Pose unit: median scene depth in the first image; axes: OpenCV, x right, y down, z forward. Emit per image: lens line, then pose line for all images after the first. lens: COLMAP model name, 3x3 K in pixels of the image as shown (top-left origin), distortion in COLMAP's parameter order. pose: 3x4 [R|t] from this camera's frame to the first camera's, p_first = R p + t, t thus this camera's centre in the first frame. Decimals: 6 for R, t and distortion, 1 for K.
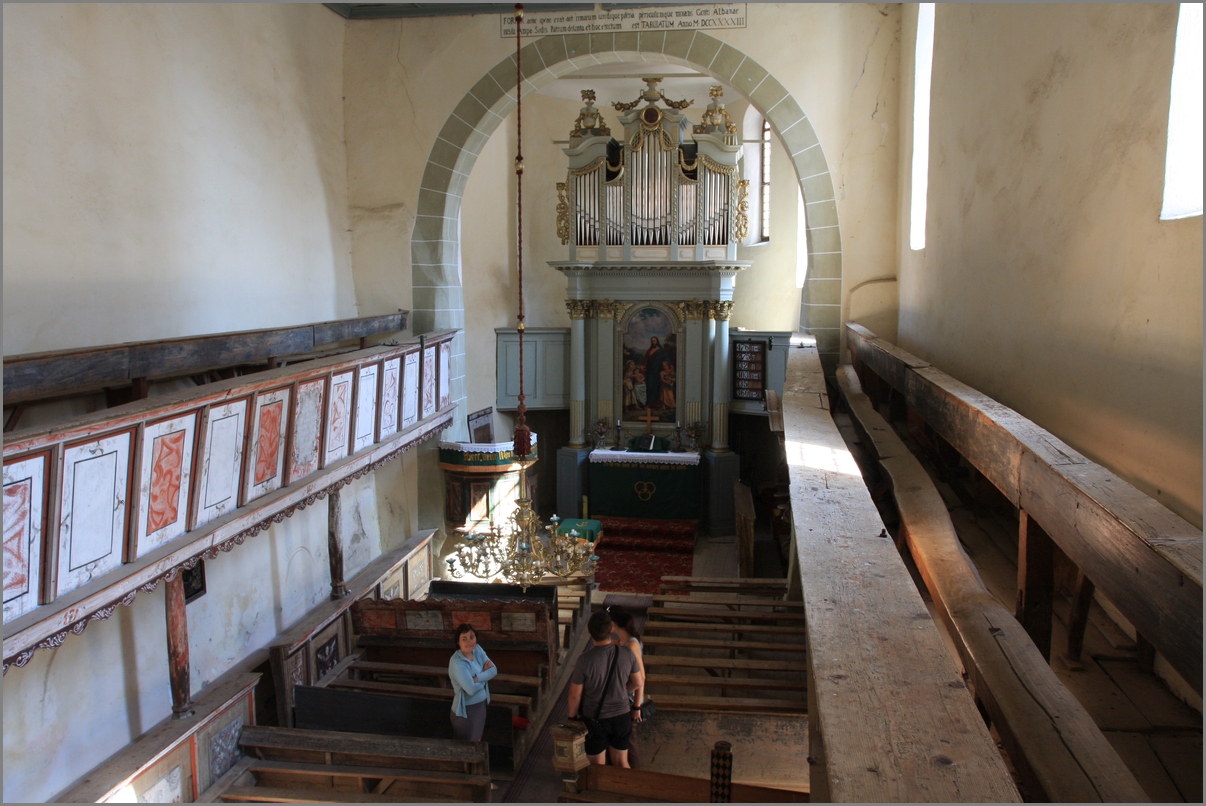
lens RADIAL K [[964.3, 0, 603.0], [0, 964.3, 403.0], [0, 0, 1]] dist [-0.092901, 0.053333]
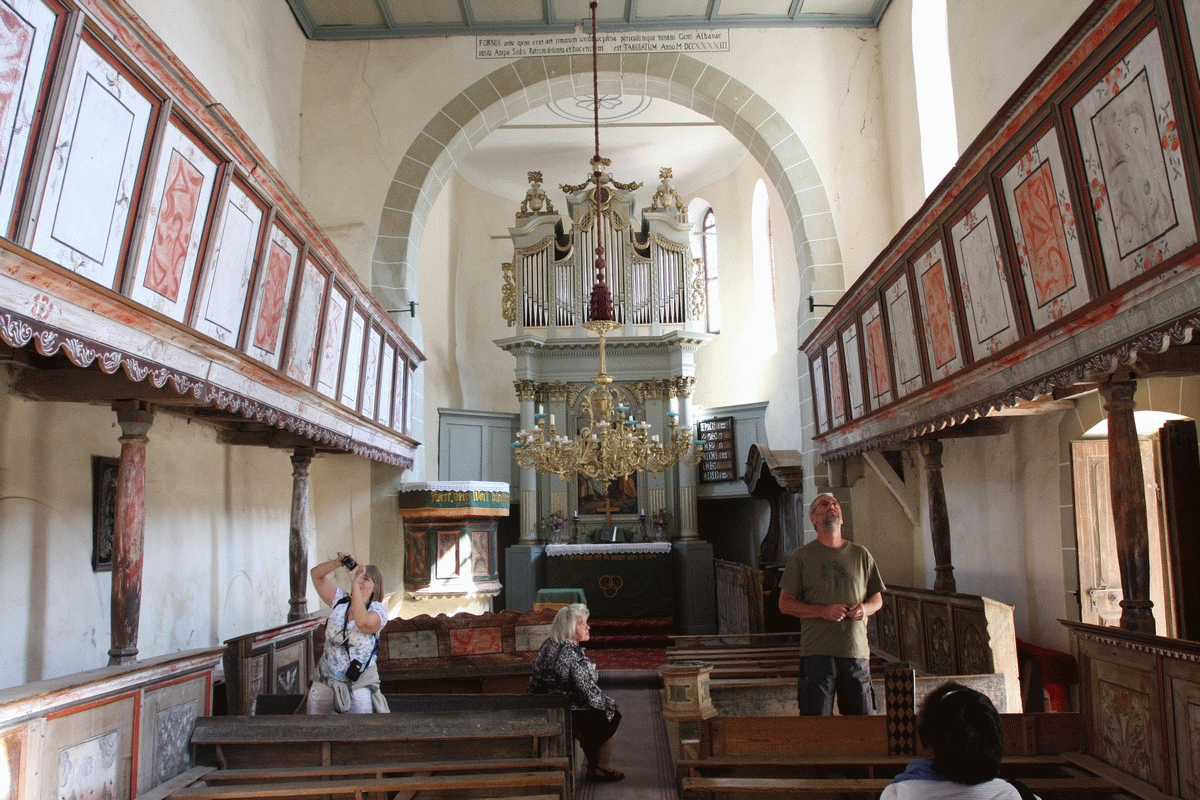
lens RADIAL K [[959.5, 0, 600.0], [0, 959.5, 400.0], [0, 0, 1]] dist [-0.092901, 0.053333]
pose [[0.987860, 0.000353, 0.155347, -0.103154], [0.041827, 0.962465, -0.268165, 0.163755], [-0.149610, 0.271407, 0.950765, 0.128212]]
